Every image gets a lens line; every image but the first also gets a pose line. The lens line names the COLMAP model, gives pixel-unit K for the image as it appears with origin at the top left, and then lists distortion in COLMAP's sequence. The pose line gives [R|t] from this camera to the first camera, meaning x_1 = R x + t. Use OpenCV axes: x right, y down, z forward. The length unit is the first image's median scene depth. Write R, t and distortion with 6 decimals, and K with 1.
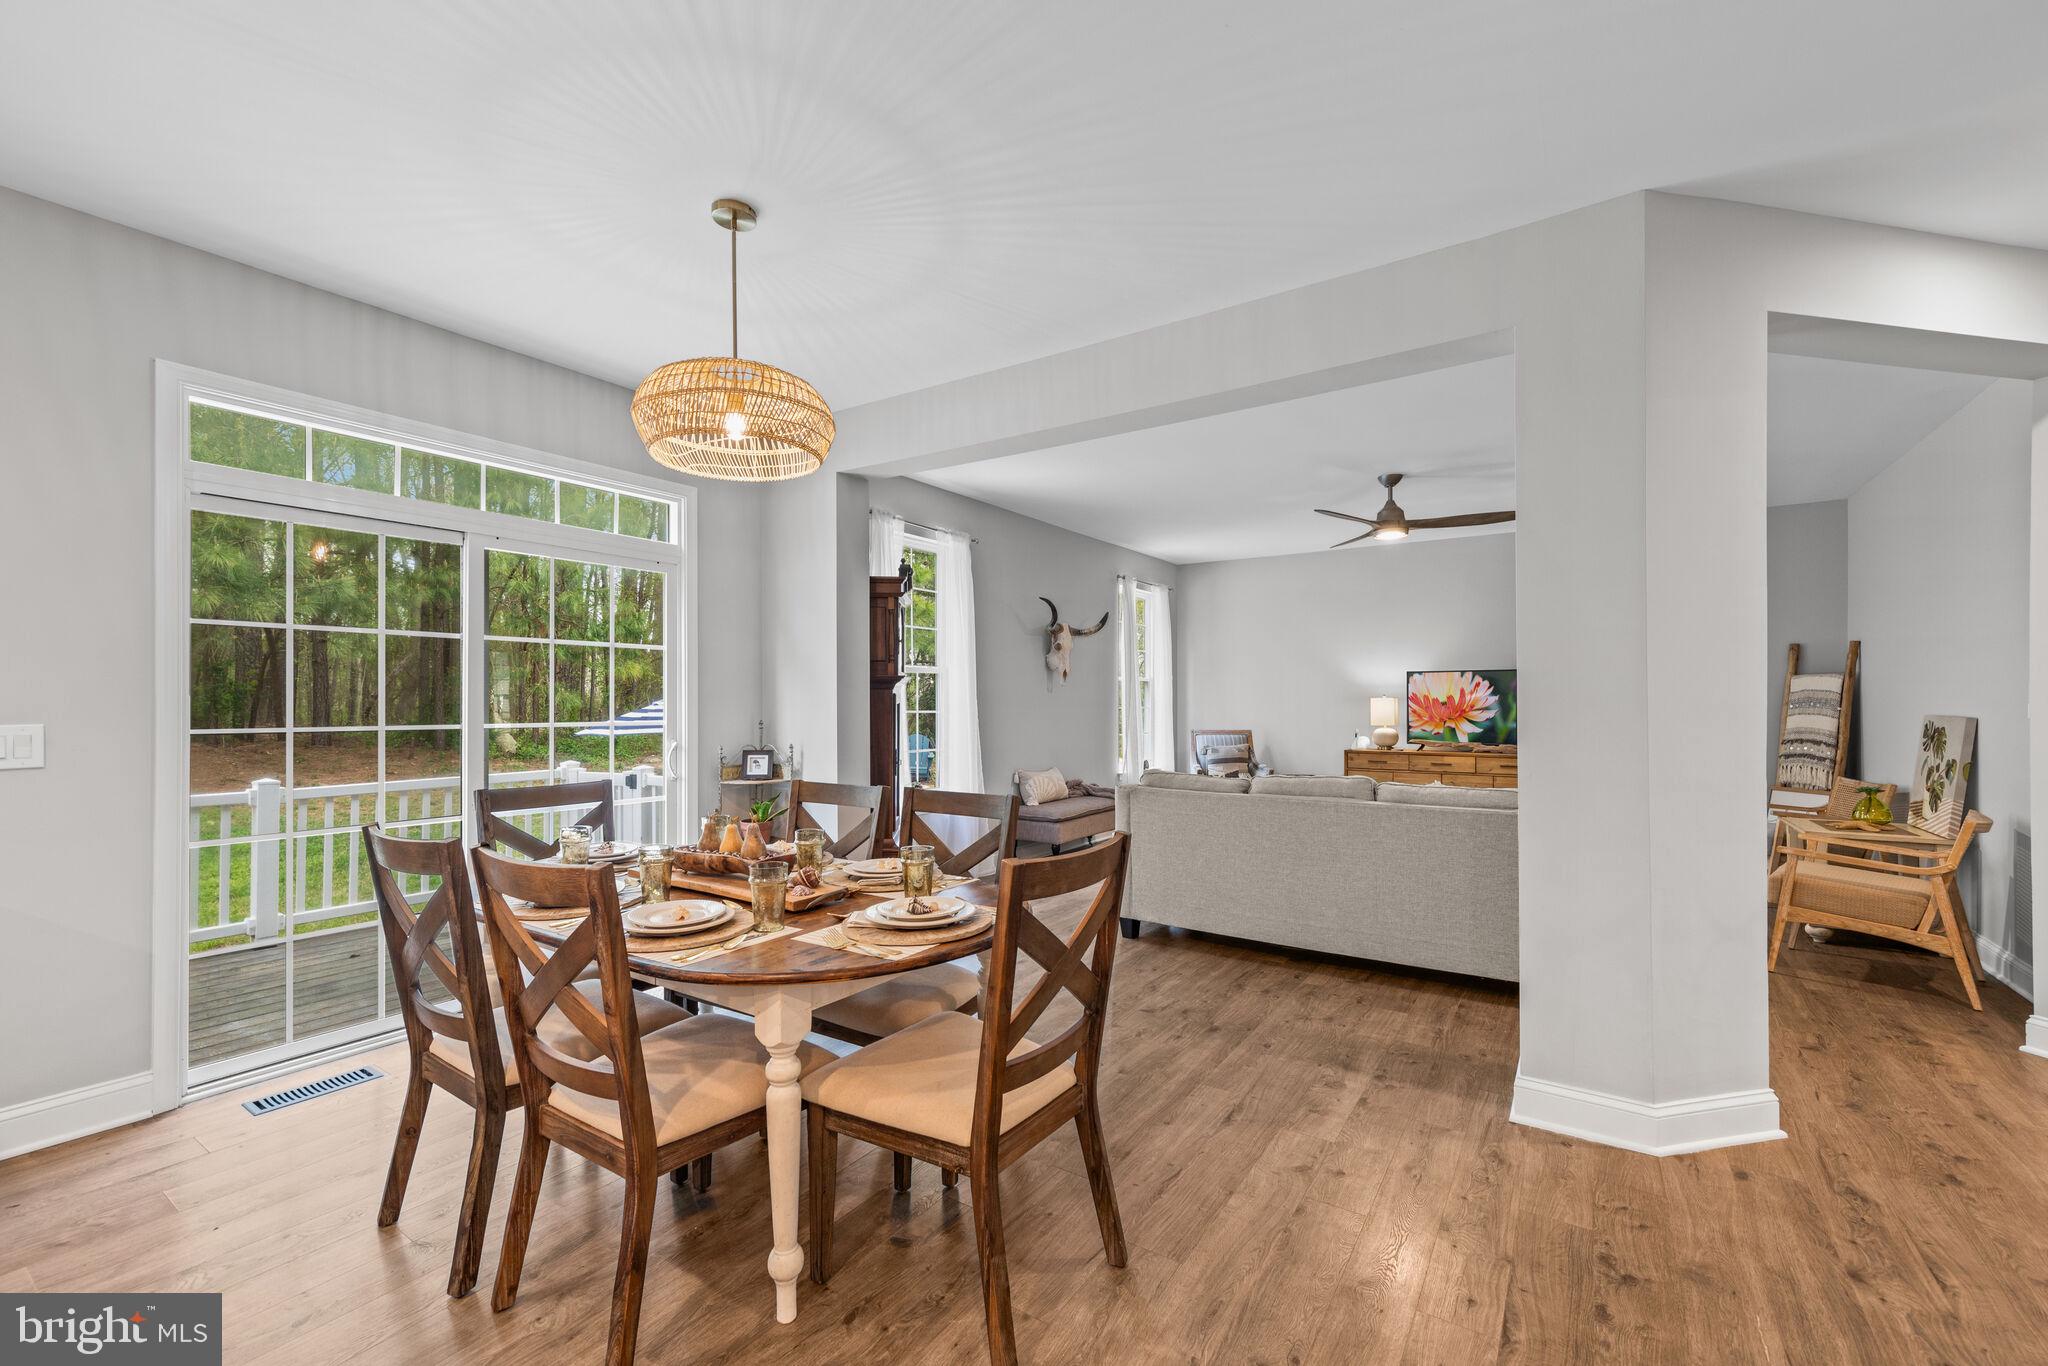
lens RADIAL K [[892.2, 0, 1021.8], [0, 892.2, 688.0], [0, 0, 1]] dist [0.001087, 0.000139]
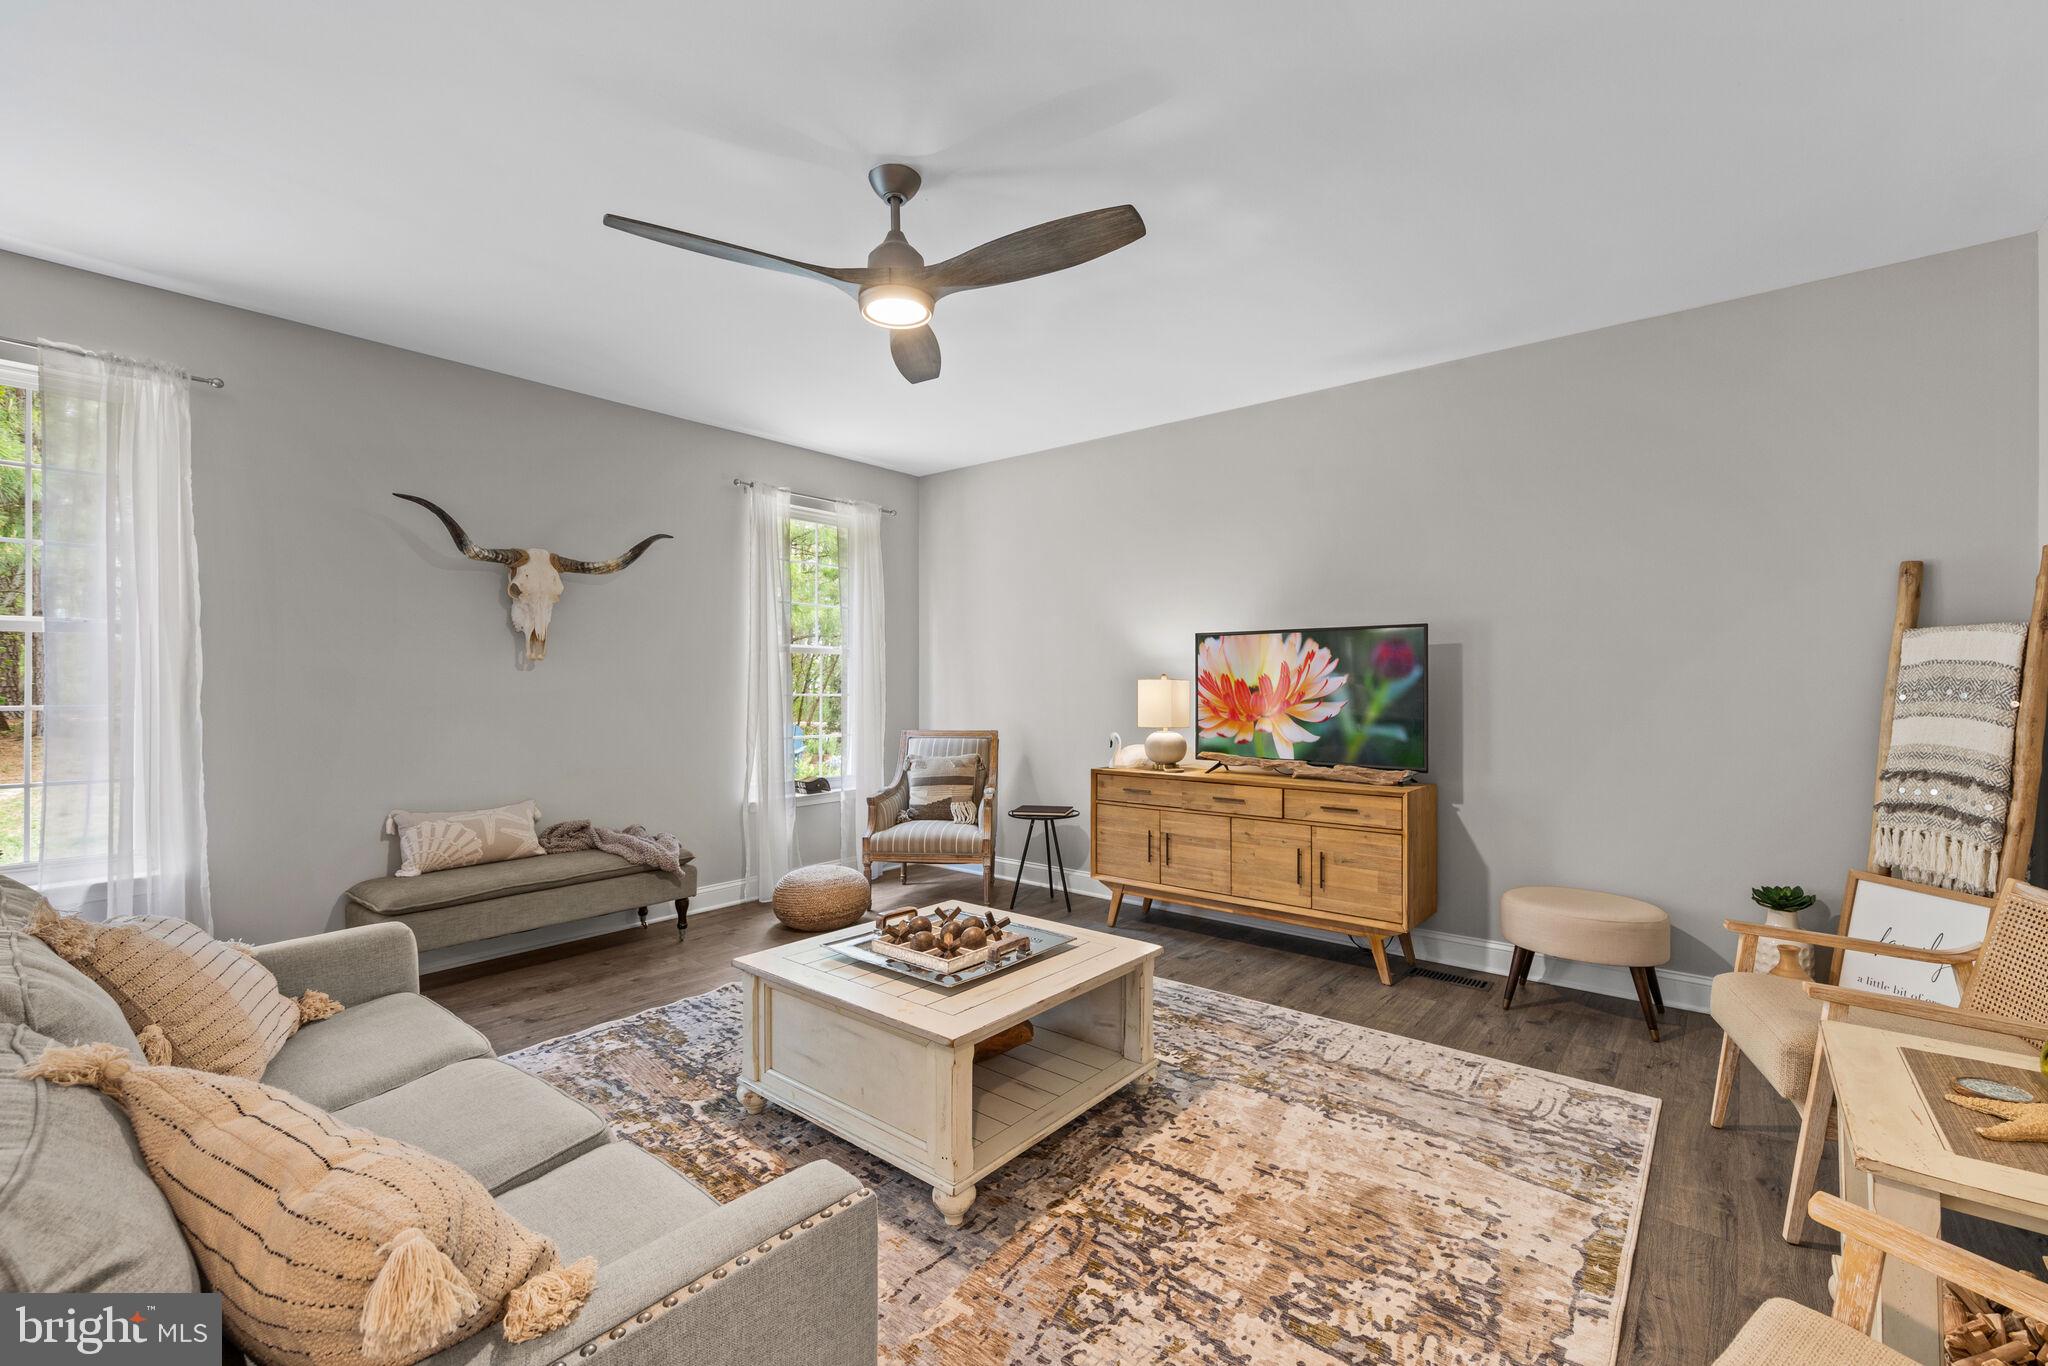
lens RADIAL K [[892.2, 0, 1041.2], [0, 892.2, 678.0], [0, 0, 1]] dist [0.001087, 0.000139]
pose [[0.995611, -0.001446, -0.093581, 0.417903], [0.002350, 0.999952, 0.009550, 0.004534], [0.093563, -0.009728, 0.995566, 0.452412]]
